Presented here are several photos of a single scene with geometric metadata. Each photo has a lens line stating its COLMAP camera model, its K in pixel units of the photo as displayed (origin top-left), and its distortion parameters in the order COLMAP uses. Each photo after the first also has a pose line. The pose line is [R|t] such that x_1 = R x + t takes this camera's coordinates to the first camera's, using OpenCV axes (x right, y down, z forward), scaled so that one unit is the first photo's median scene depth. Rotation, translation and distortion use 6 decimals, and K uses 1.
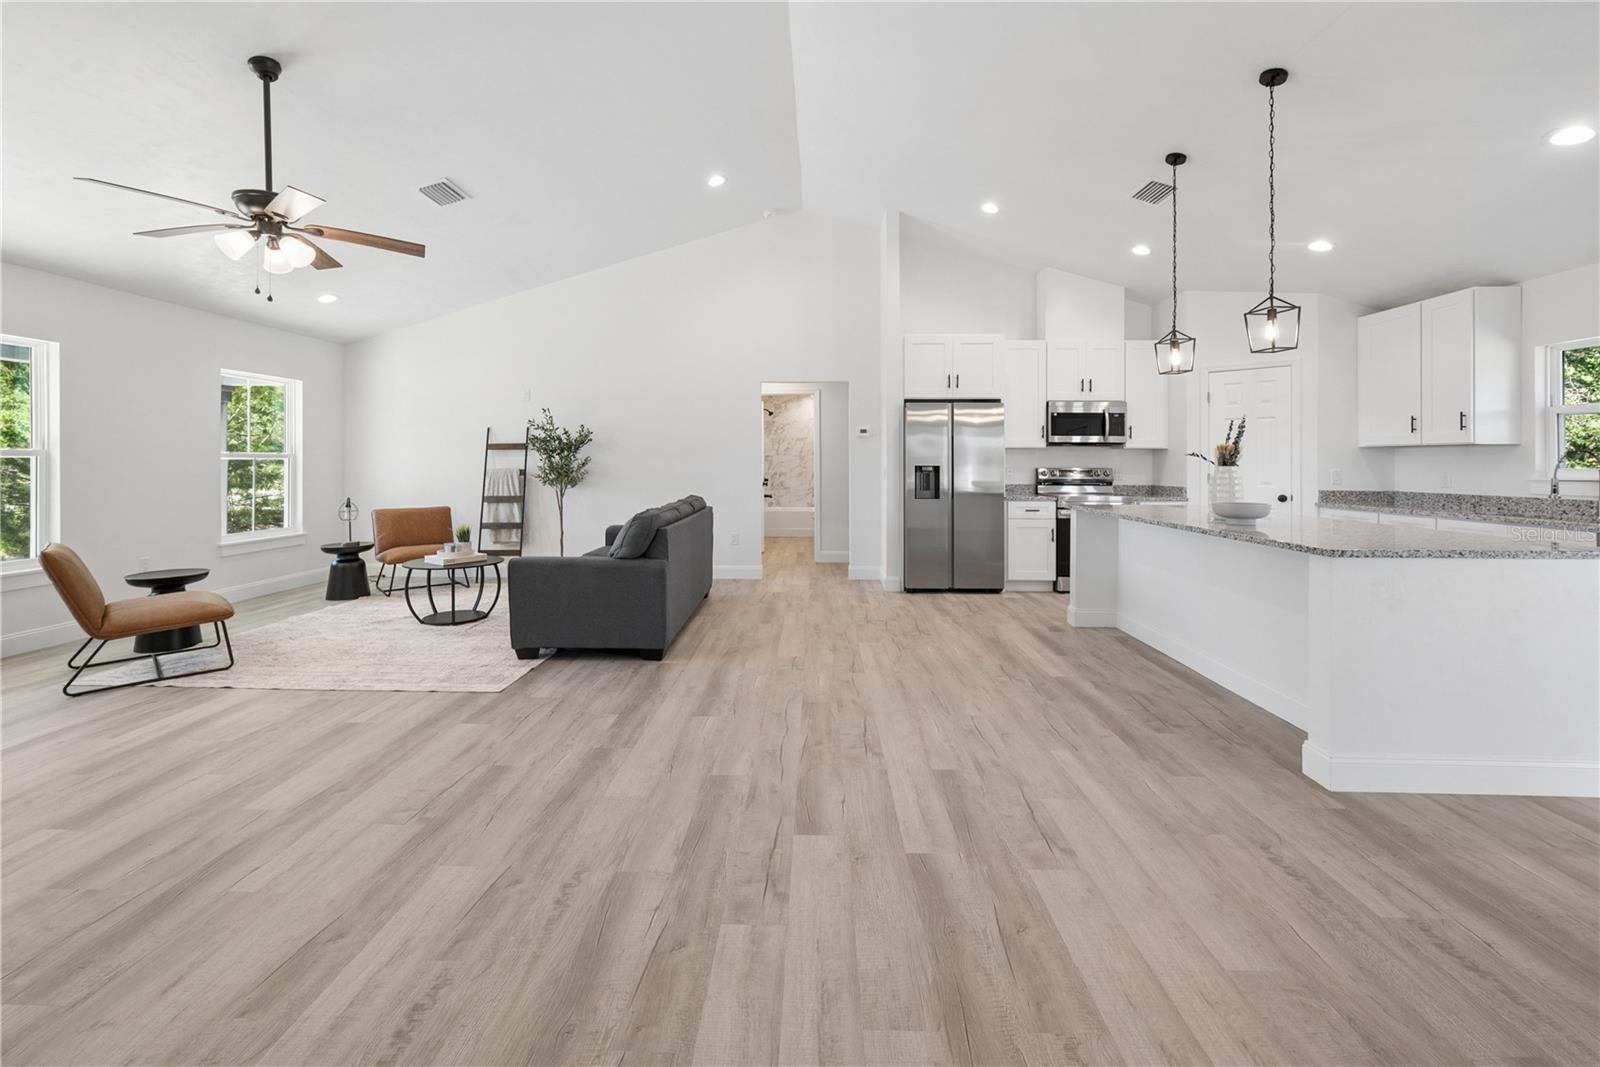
lens RADIAL K [[669.6, 0, 805.3], [0, 669.6, 462.6], [0, 0, 1]] dist [-0.000623, 0.000094]
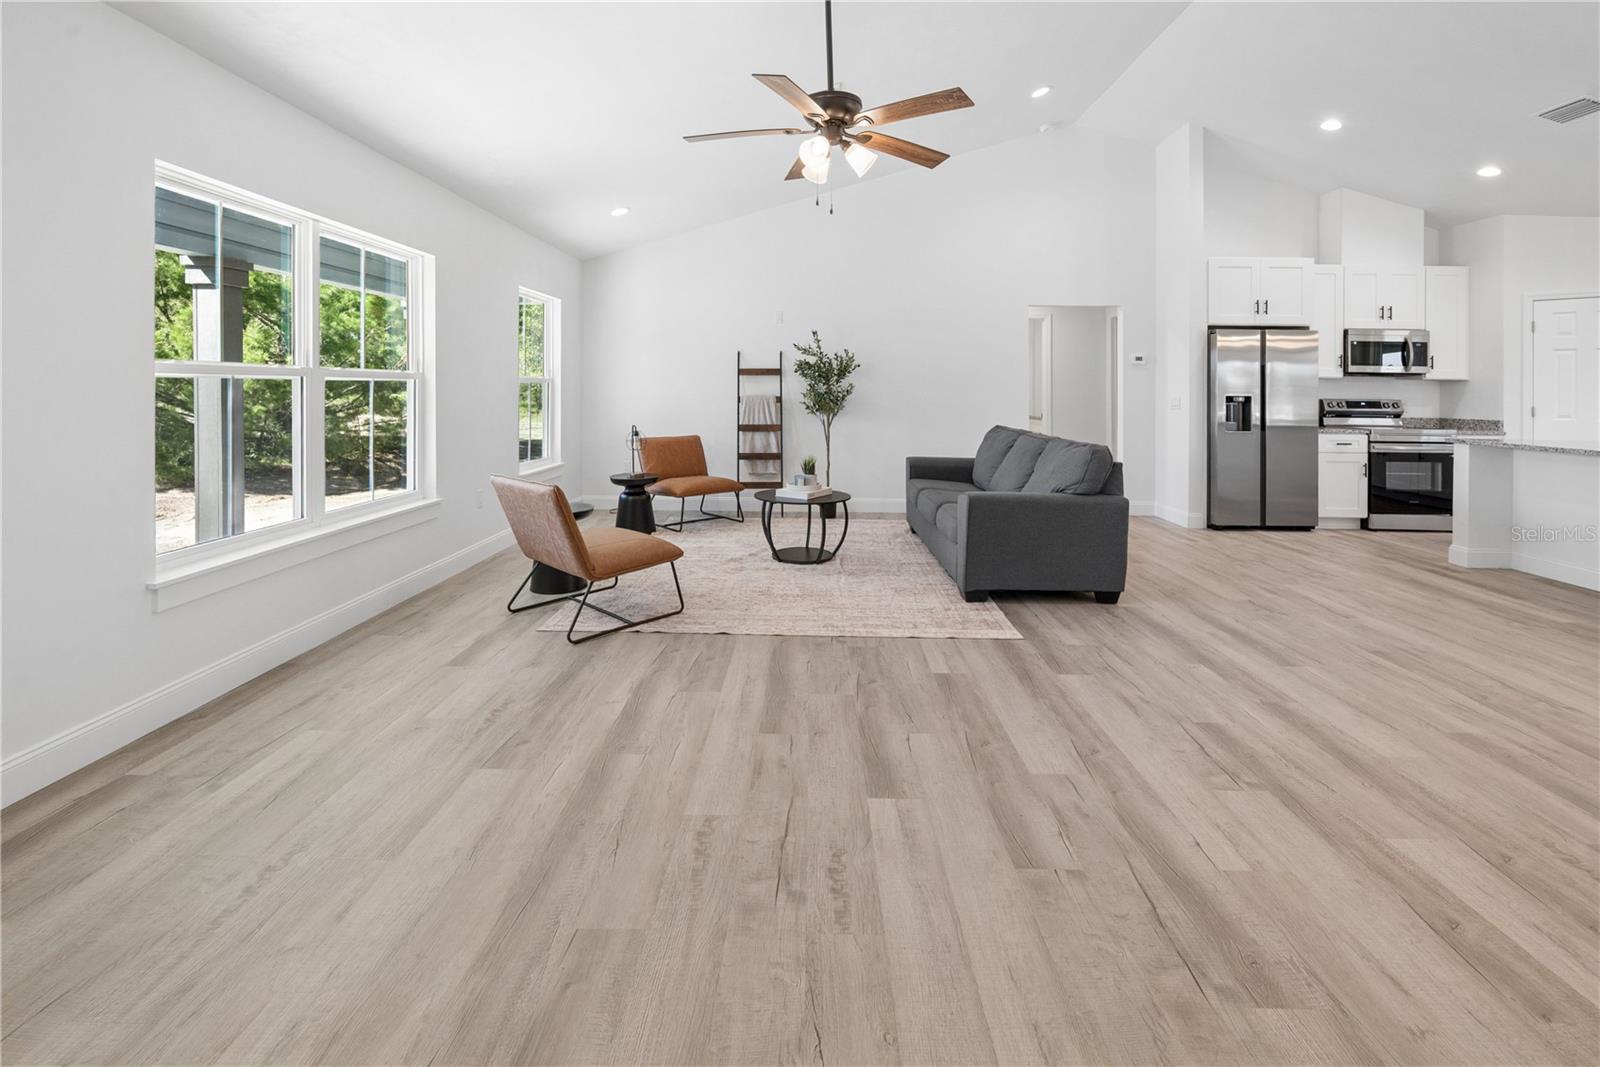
lens RADIAL K [[697.5, 0, 807.1], [0, 697.5, 393.6], [0, 0, 1]] dist [-0.001336, 0.000224]
pose [[0.999799, 0.007797, 0.018457, -0.447222], [-0.007906, 0.999952, 0.005848, 0.000299], [-0.018410, -0.005993, 0.999813, 0.025298]]
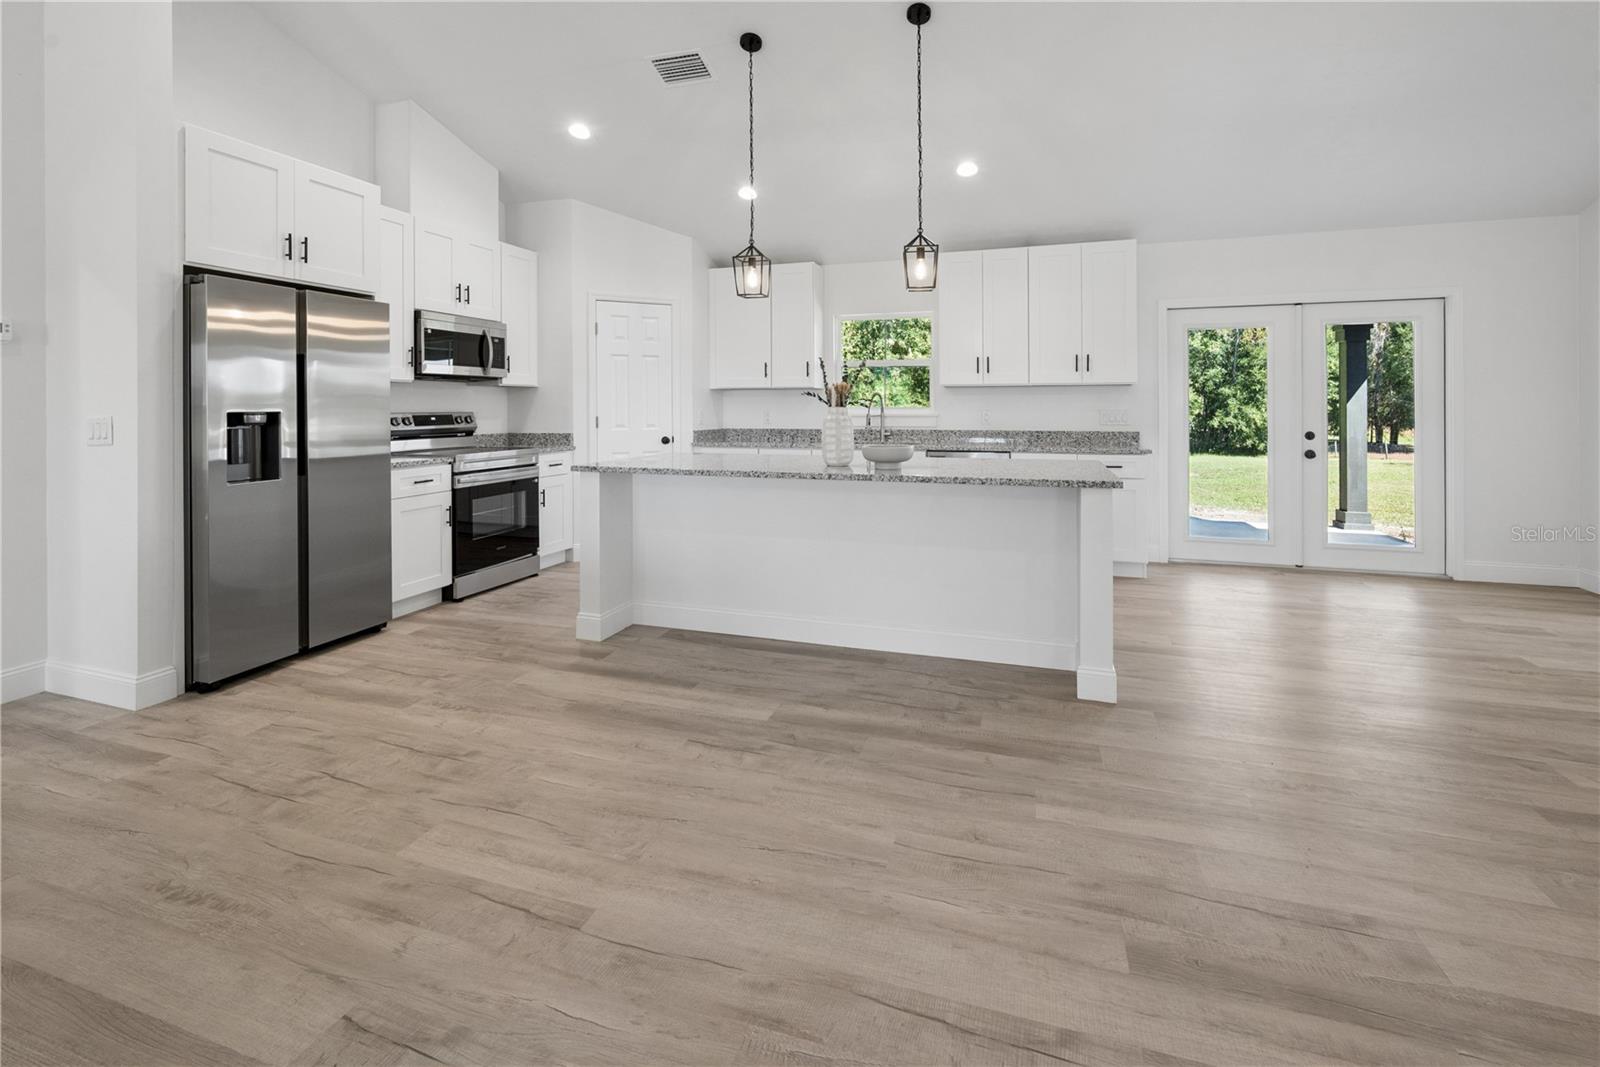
lens RADIAL K [[697.5, 0, 807.1], [0, 697.5, 393.6], [0, 0, 1]] dist [-0.001336, 0.000224]
pose [[0.283123, 0.010676, 0.959024, -0.186687], [0.005087, 0.999907, -0.012633, -0.000378], [-0.959070, 0.008455, 0.283042, 0.477919]]
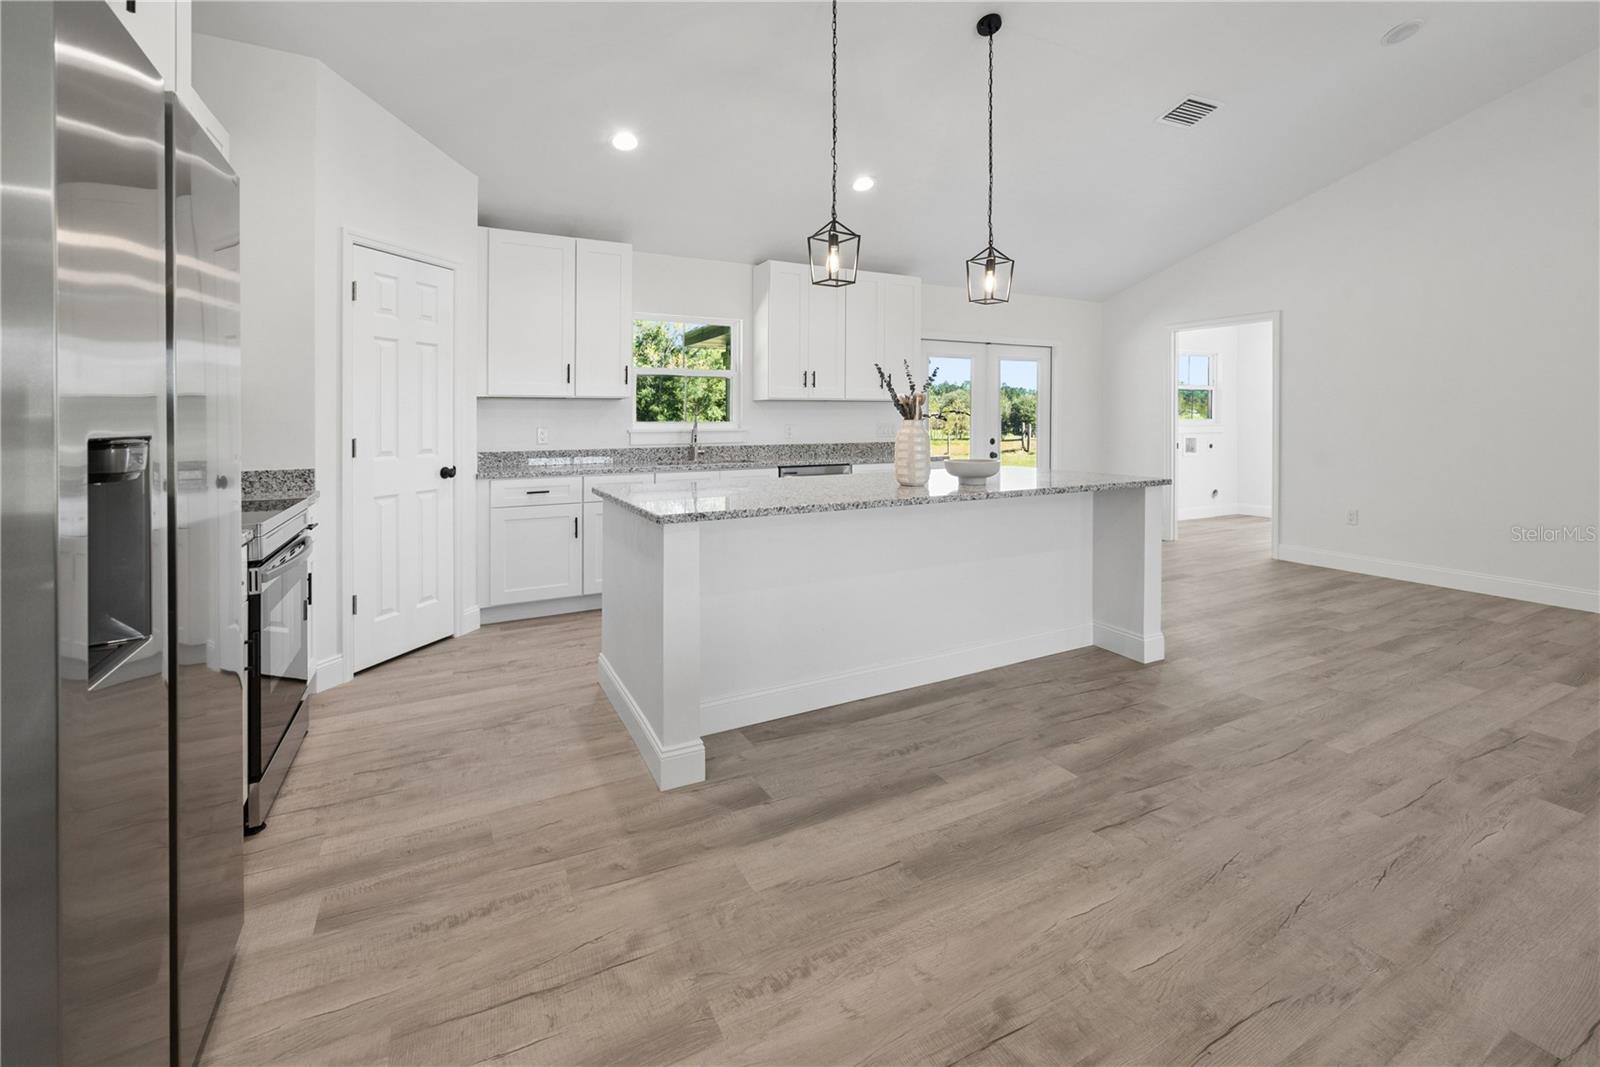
lens RADIAL K [[678.8, 0, 800.1], [0, 678.8, 413.7], [0, 0, 1]] dist [-0.000859, -0.000155]
pose [[-0.487495, 0.004607, 0.873114, -0.022438], [0.003557, 0.999988, -0.003290, 0.000057], [-0.873119, 0.001502, -0.487506, 0.949019]]
